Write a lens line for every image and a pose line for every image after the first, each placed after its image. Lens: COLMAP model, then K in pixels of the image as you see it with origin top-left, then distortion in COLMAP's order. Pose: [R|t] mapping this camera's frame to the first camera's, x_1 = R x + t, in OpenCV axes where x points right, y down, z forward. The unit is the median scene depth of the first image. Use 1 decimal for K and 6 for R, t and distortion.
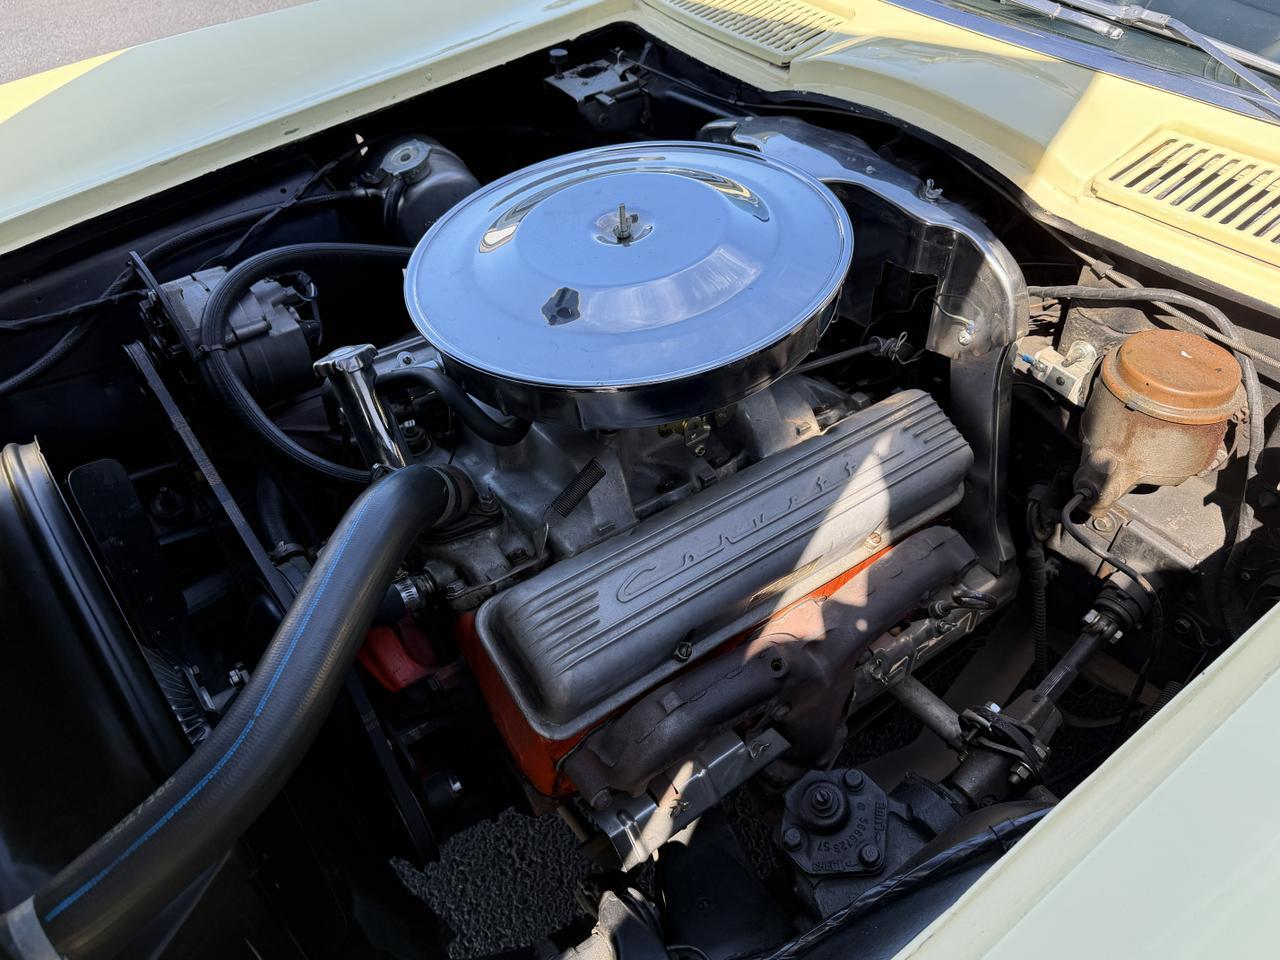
lens RADIAL K [[1003.6, 0, 637.9], [0, 1003.6, 478.4], [0, 0, 1]] dist [0.026355, -0.039359]
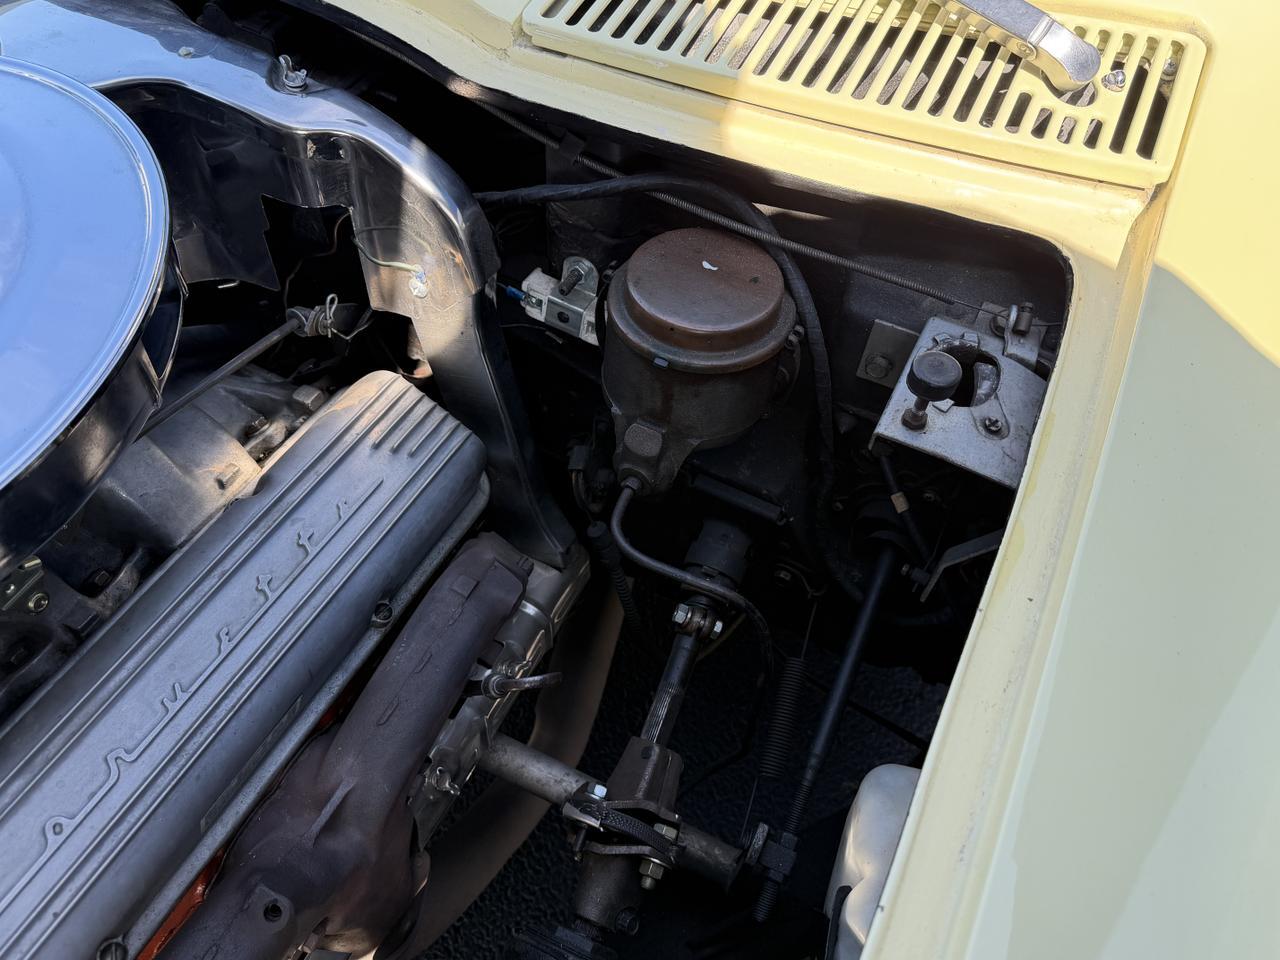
lens RADIAL K [[1003.6, 0, 638.6], [0, 1003.6, 481.6], [0, 0, 1]] dist [0.026355, -0.039359]
pose [[0.883079, -0.319810, 0.343356, 0.185014], [0.254421, 0.941196, 0.222306, -0.131225], [-0.394261, -0.108956, 0.912517, 0.317076]]
